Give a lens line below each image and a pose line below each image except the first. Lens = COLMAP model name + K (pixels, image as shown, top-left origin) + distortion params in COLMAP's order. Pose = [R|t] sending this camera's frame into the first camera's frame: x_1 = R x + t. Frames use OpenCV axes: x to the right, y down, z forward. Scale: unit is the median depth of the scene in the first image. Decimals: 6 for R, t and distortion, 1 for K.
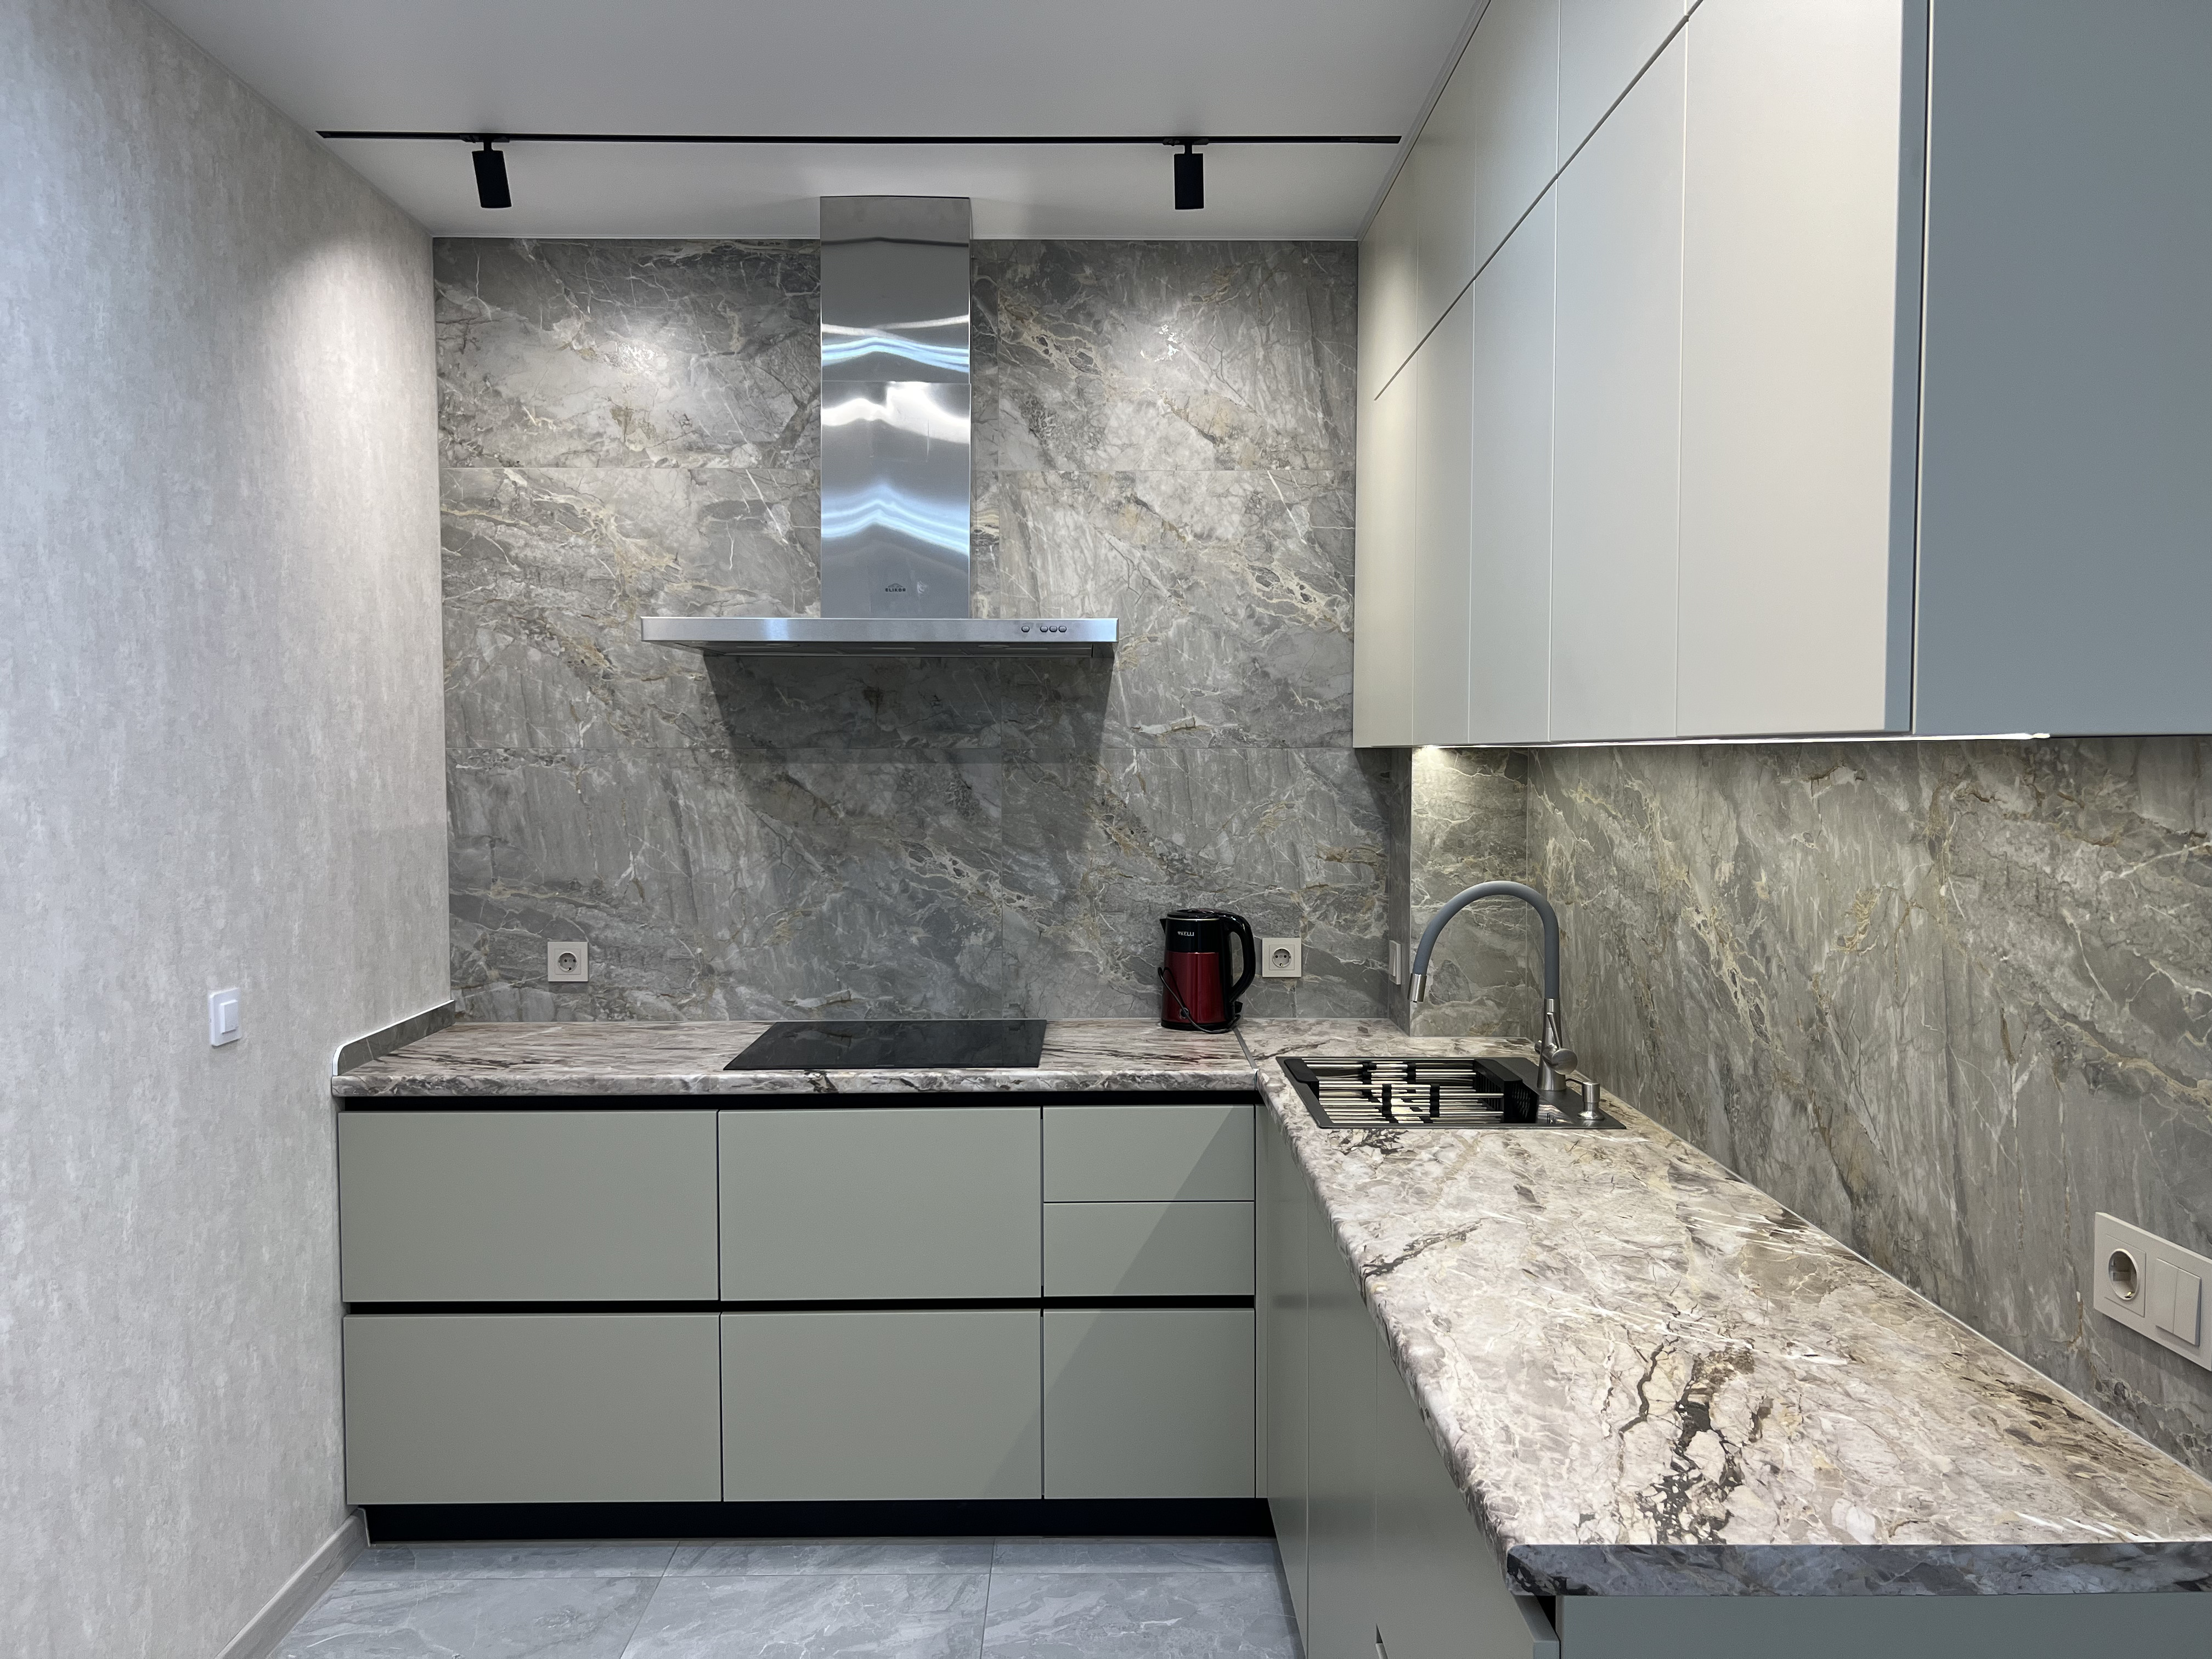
lens RADIAL K [[1673.4, 0, 1107.8], [0, 1673.4, 833.1], [0, 0, 1]] dist [0.041753, -0.001743]
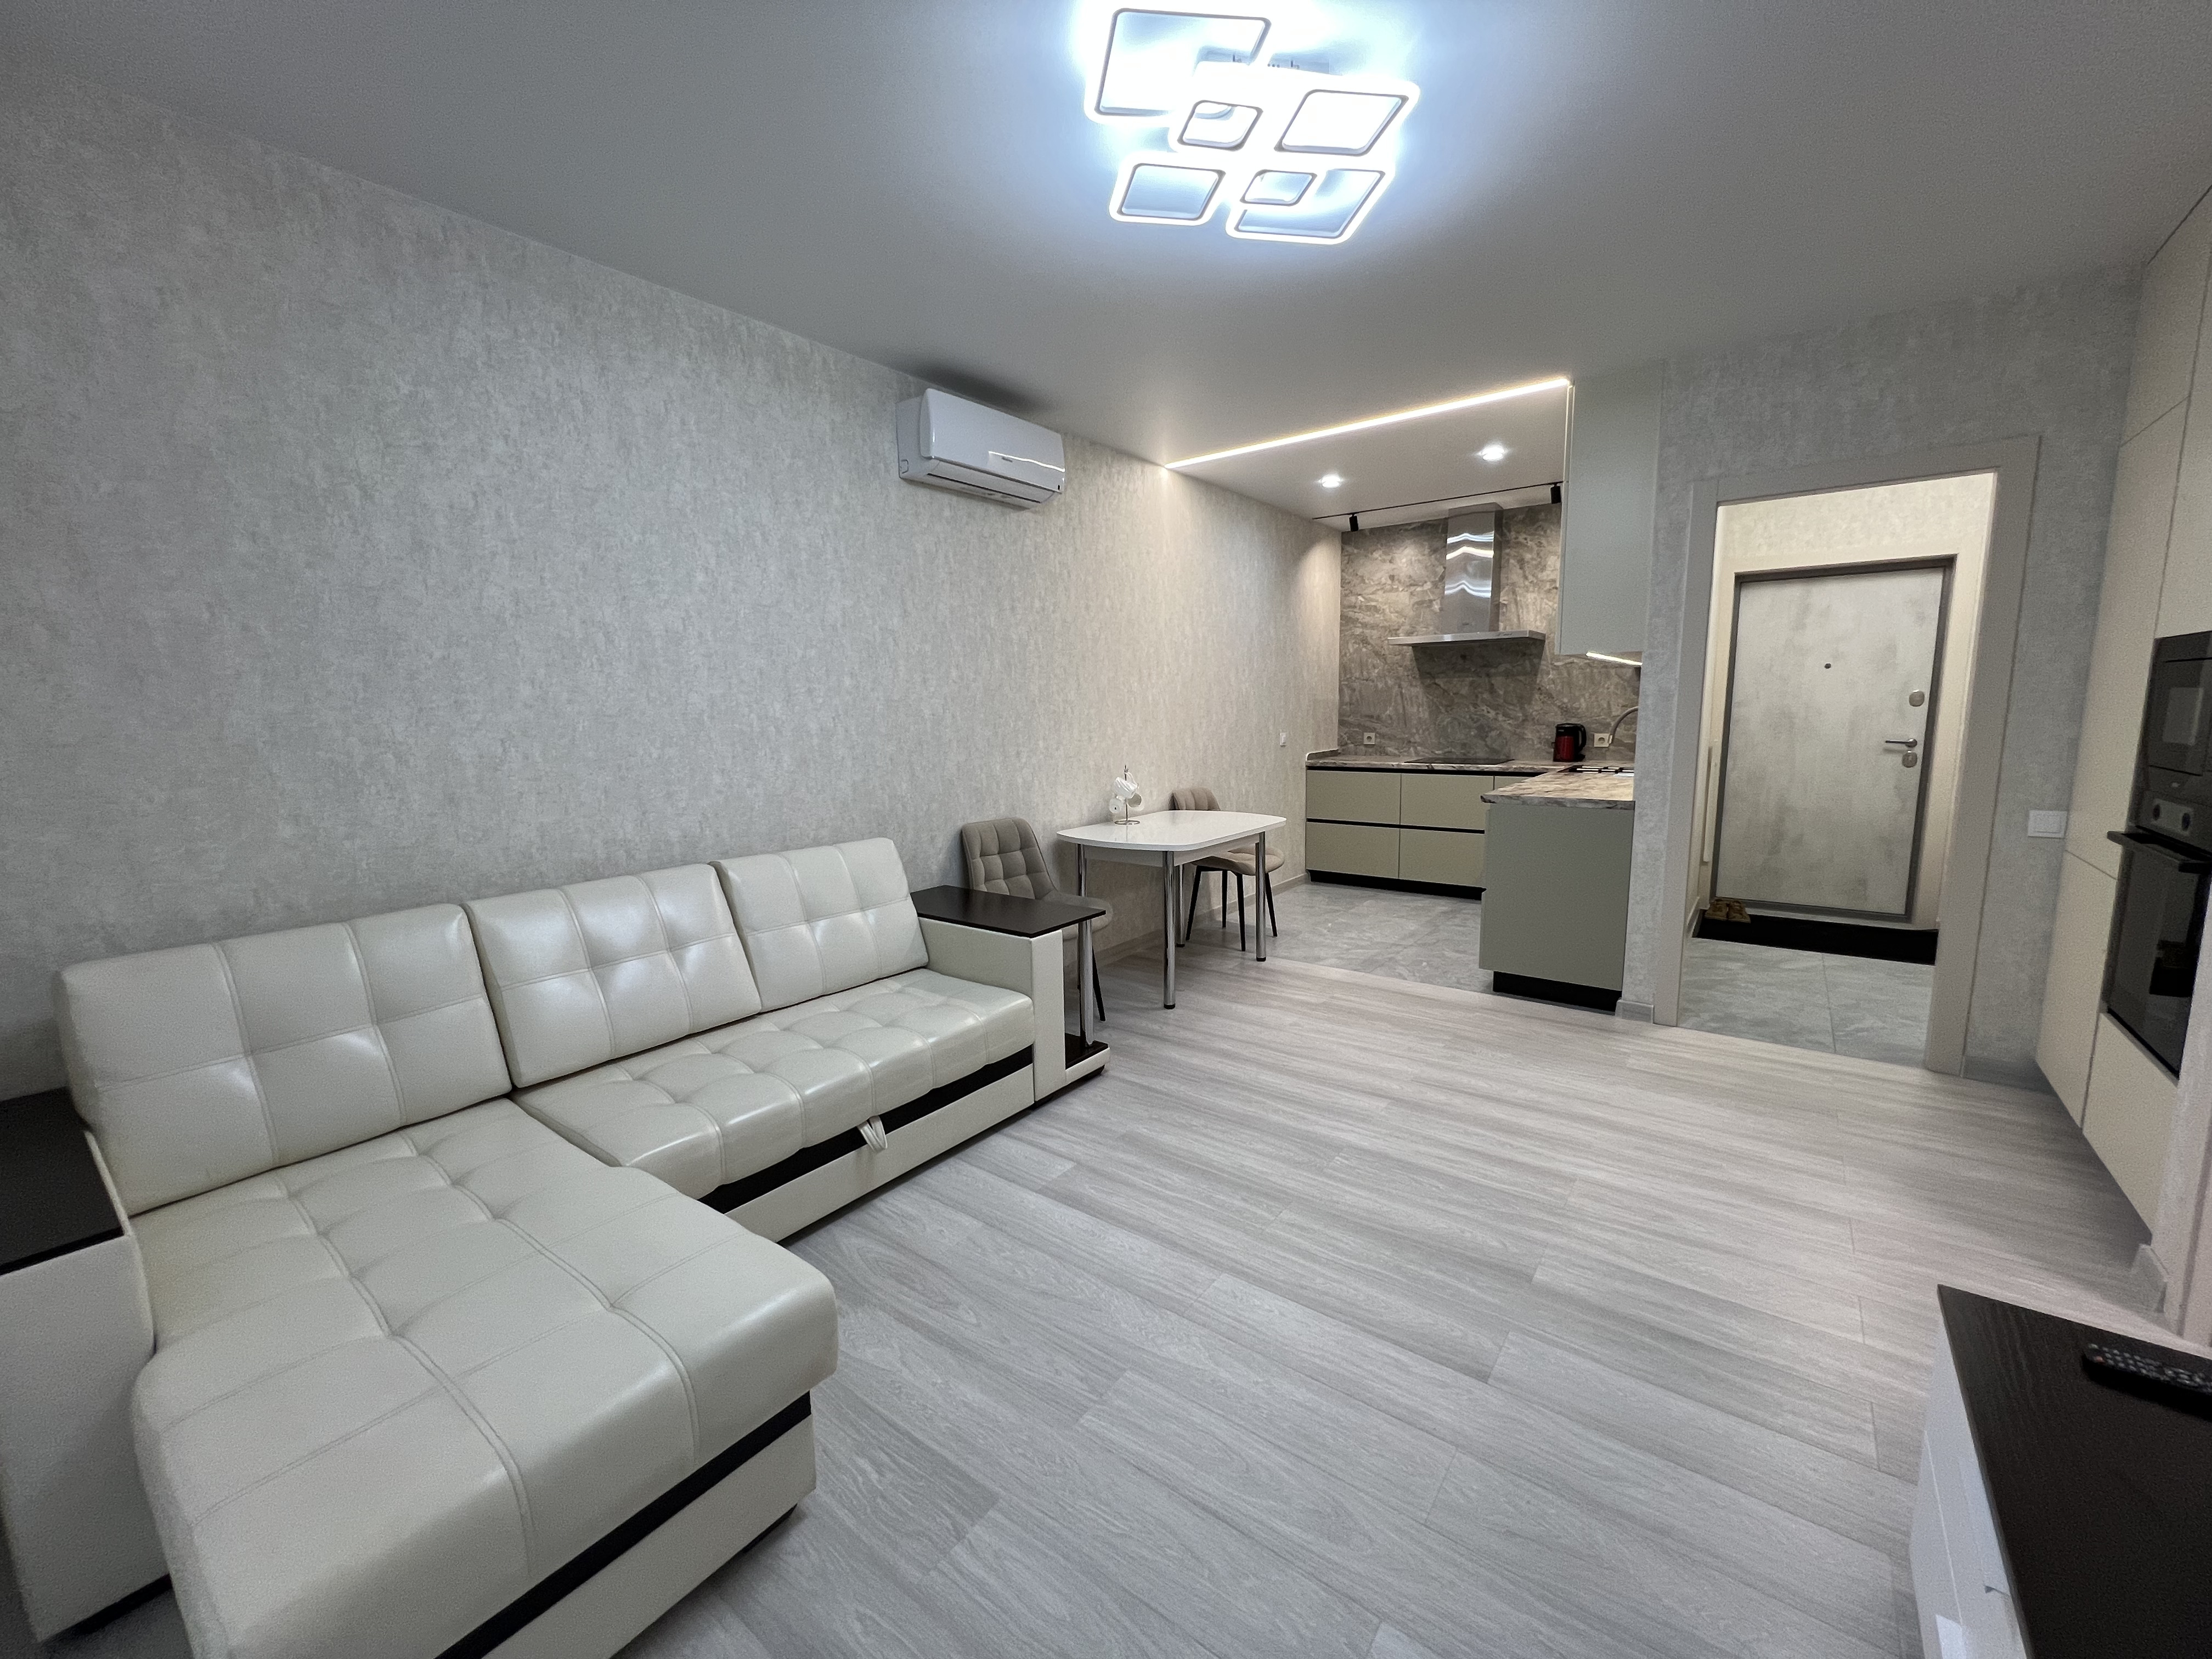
lens RADIAL K [[887.8, 0, 1106.4], [0, 887.8, 836.2], [0, 0, 1]] dist [0.000573, 0.000021]
pose [[0.787065, 0.077618, -0.611968, 0.395014], [-0.012791, 0.993893, 0.109608, 0.083210], [0.616738, -0.078441, 0.783250, -0.801319]]
